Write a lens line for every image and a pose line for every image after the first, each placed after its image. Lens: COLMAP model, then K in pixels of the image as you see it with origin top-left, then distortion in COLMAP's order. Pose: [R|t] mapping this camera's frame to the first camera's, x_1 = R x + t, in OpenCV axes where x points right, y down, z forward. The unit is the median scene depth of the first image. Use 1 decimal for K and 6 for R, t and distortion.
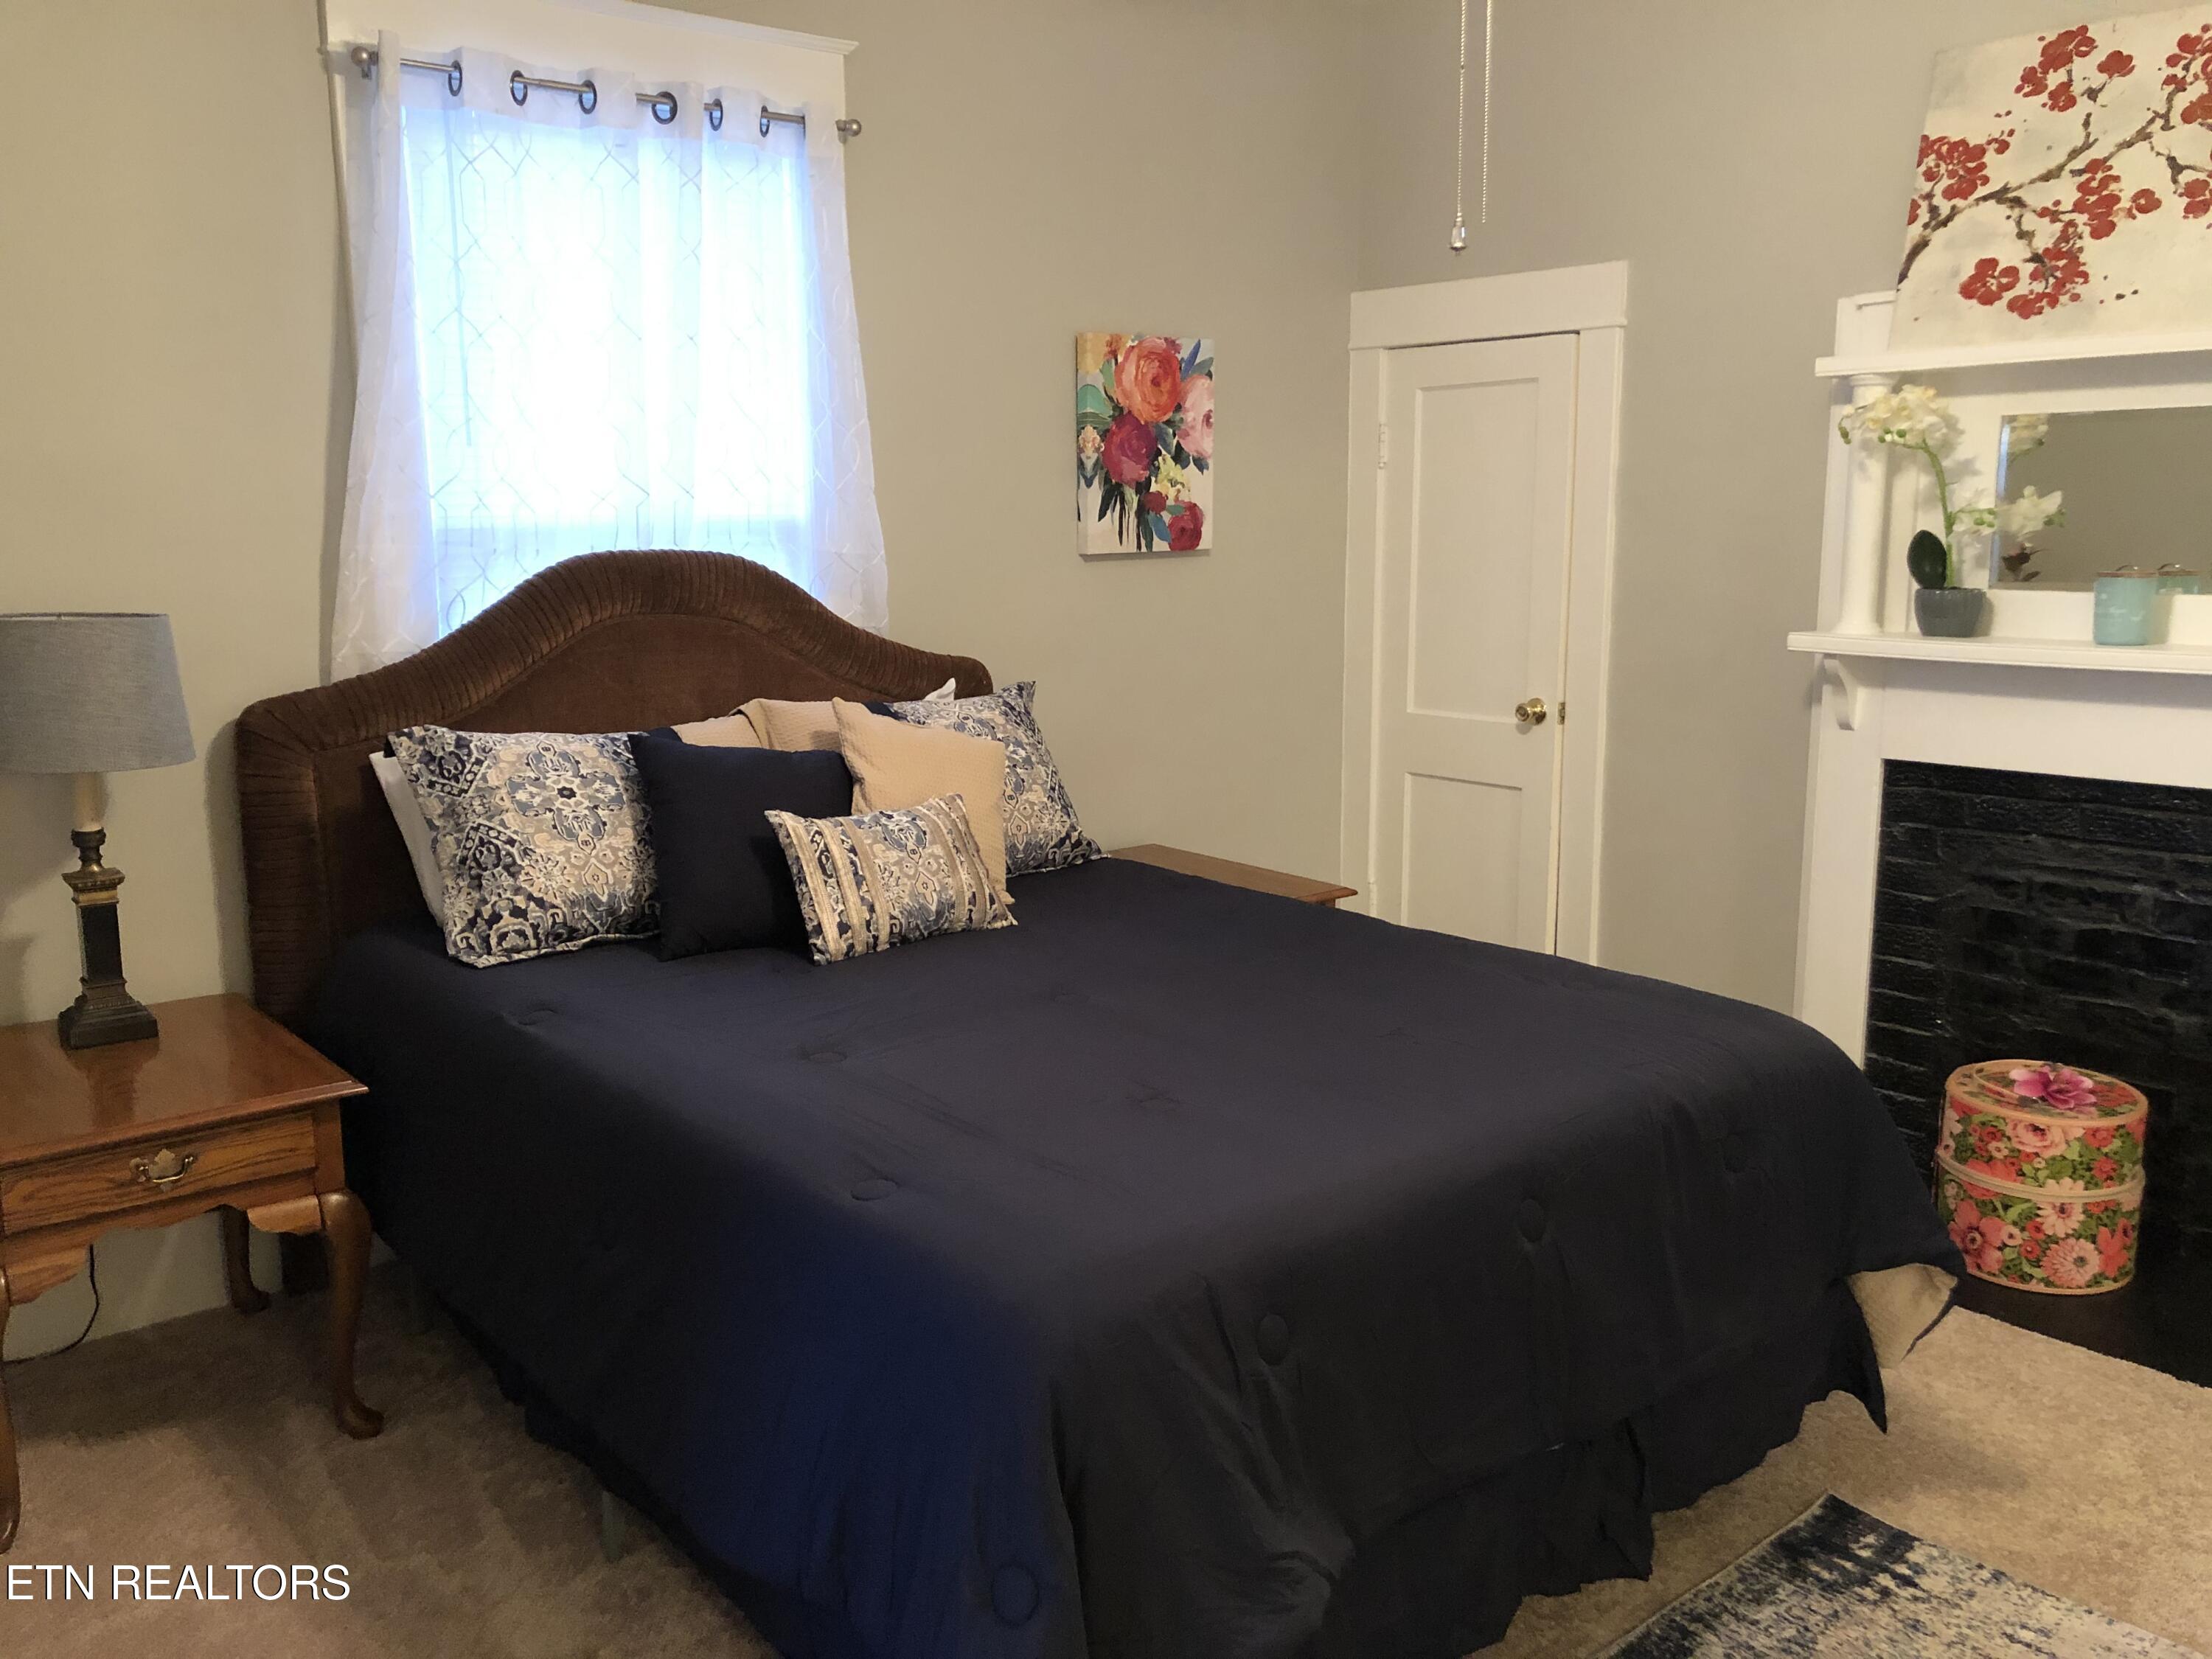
lens RADIAL K [[1827.2, 0, 1104.5], [0, 1827.2, 819.7], [0, 0, 1]] dist [0.041797, -0.025964]
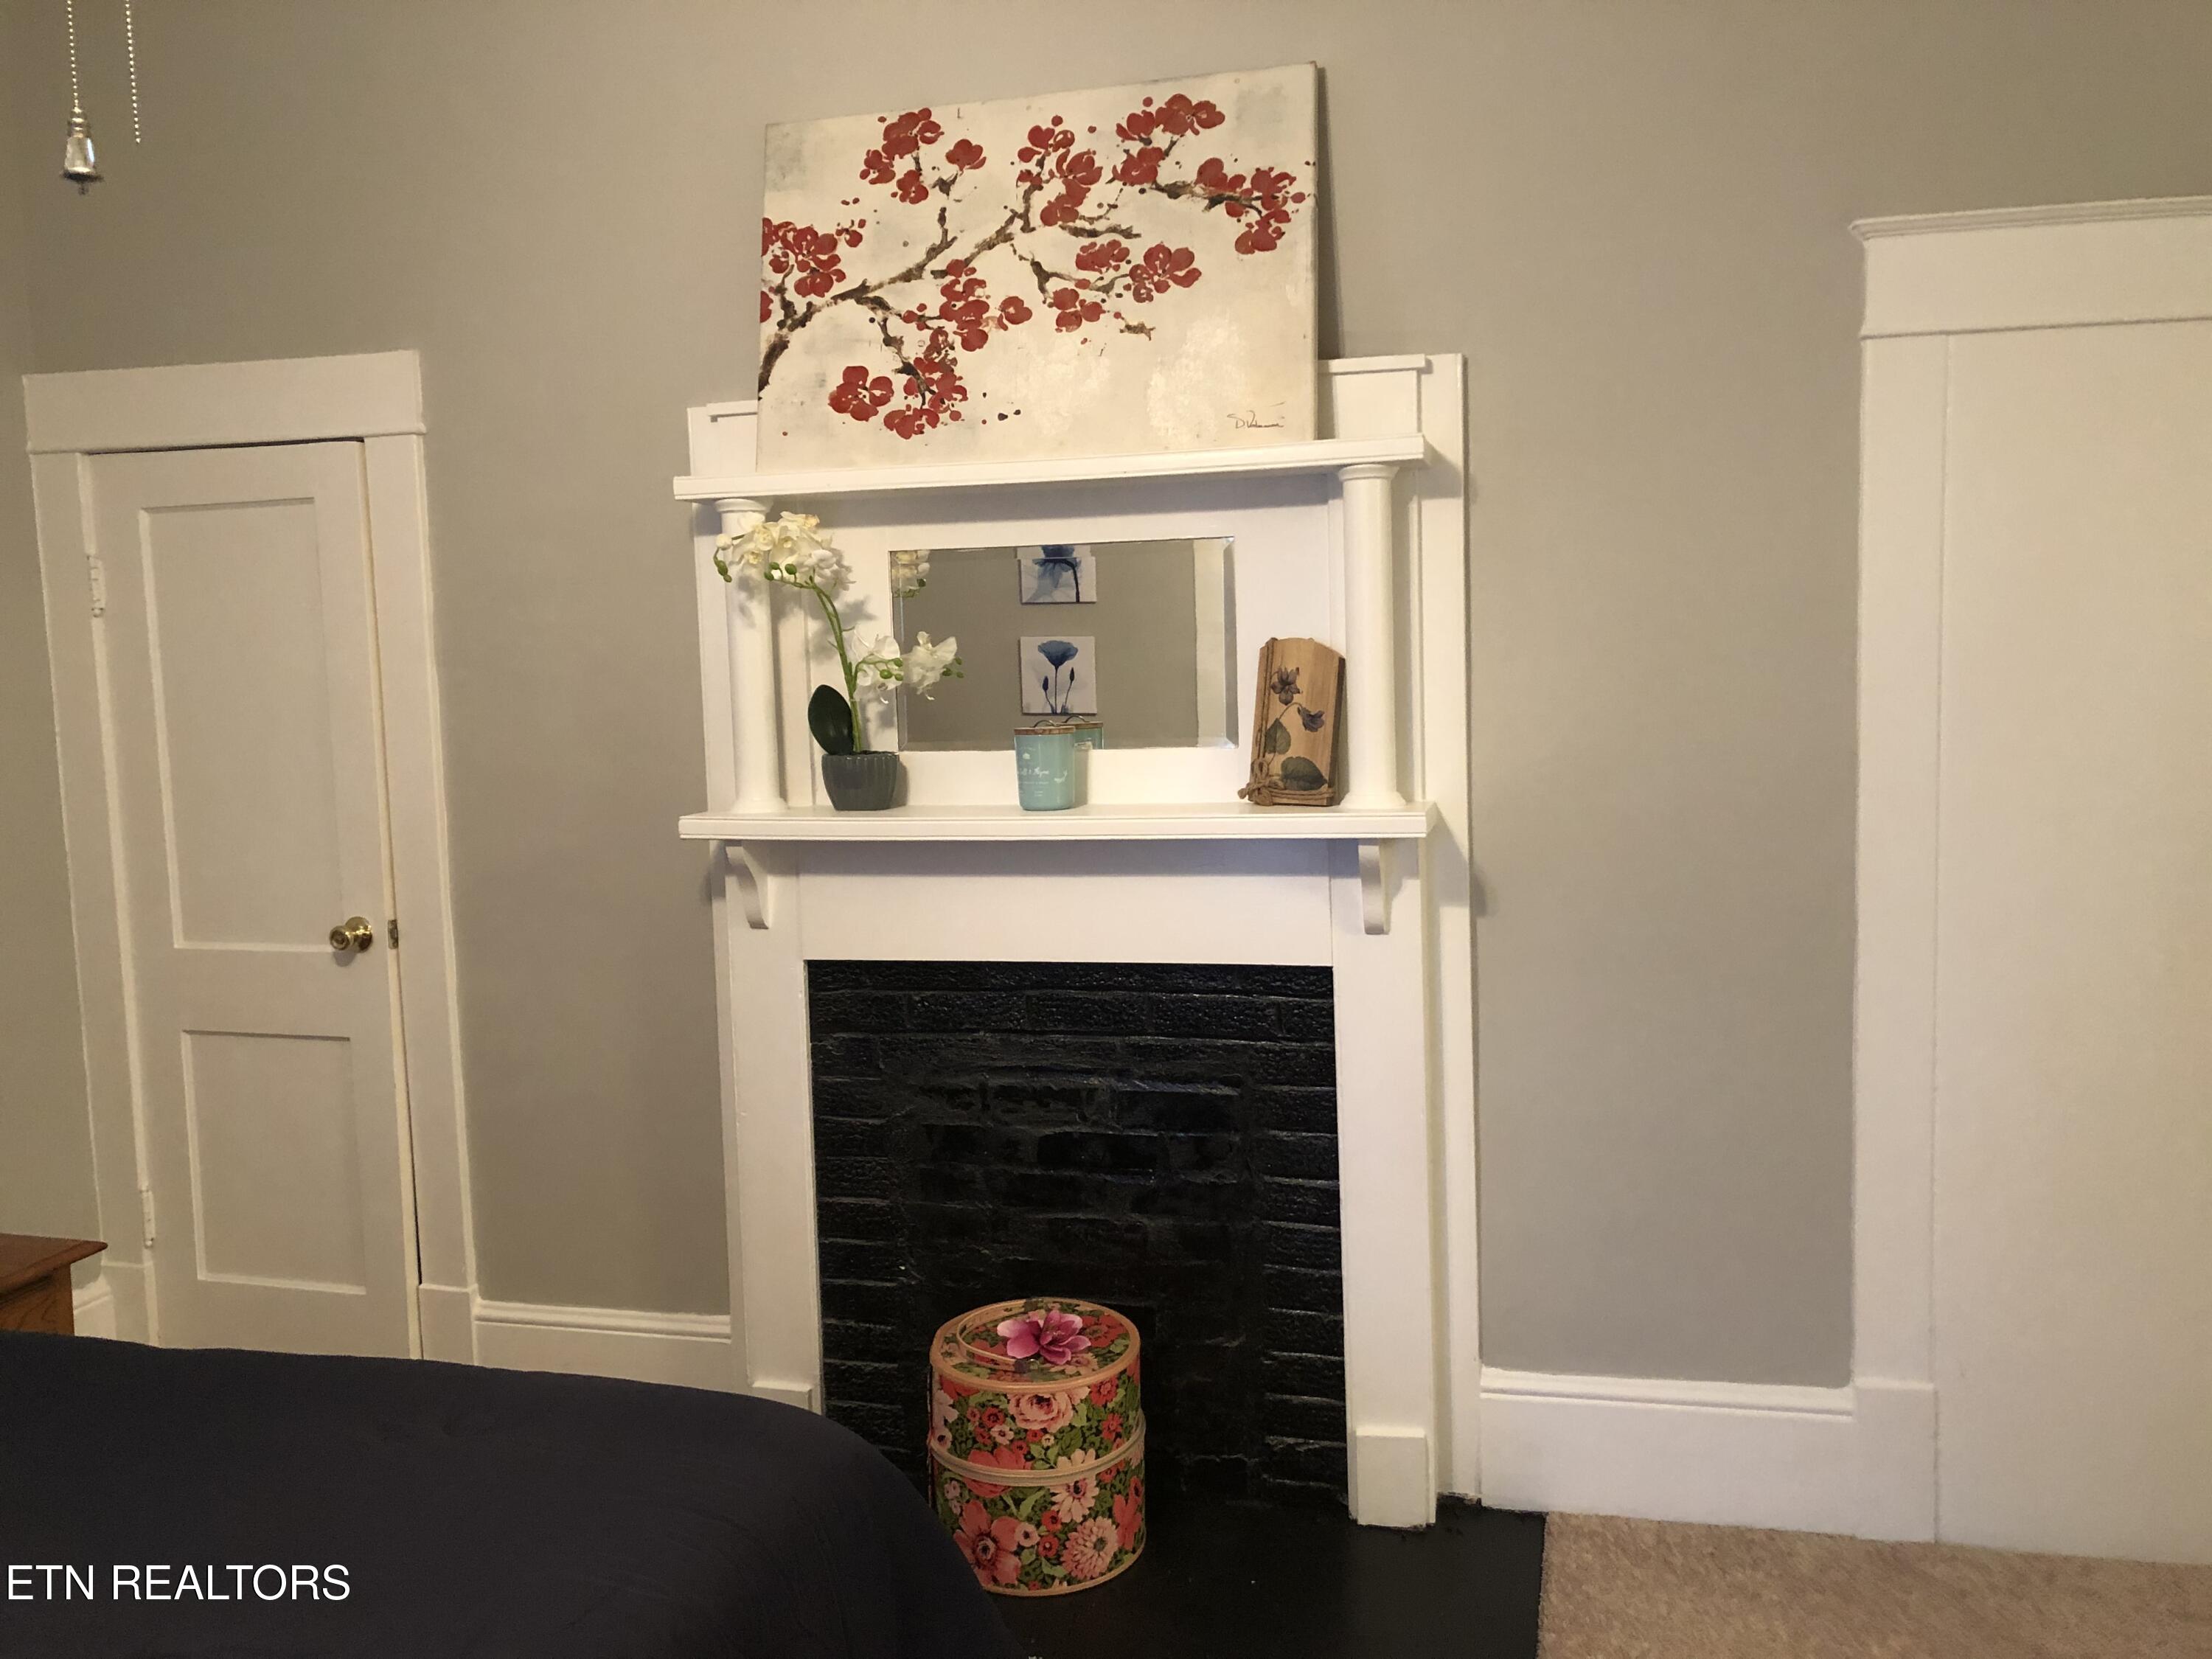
lens RADIAL K [[1827.2, 0, 1099.3], [0, 1827.2, 825.6], [0, 0, 1]] dist [0.041797, -0.025964]
pose [[0.815144, -0.076887, 0.574134, 0.070047], [0.120807, 0.991922, -0.038684, -0.048716], [-0.566521, 0.100893, 0.817847, 0.268860]]
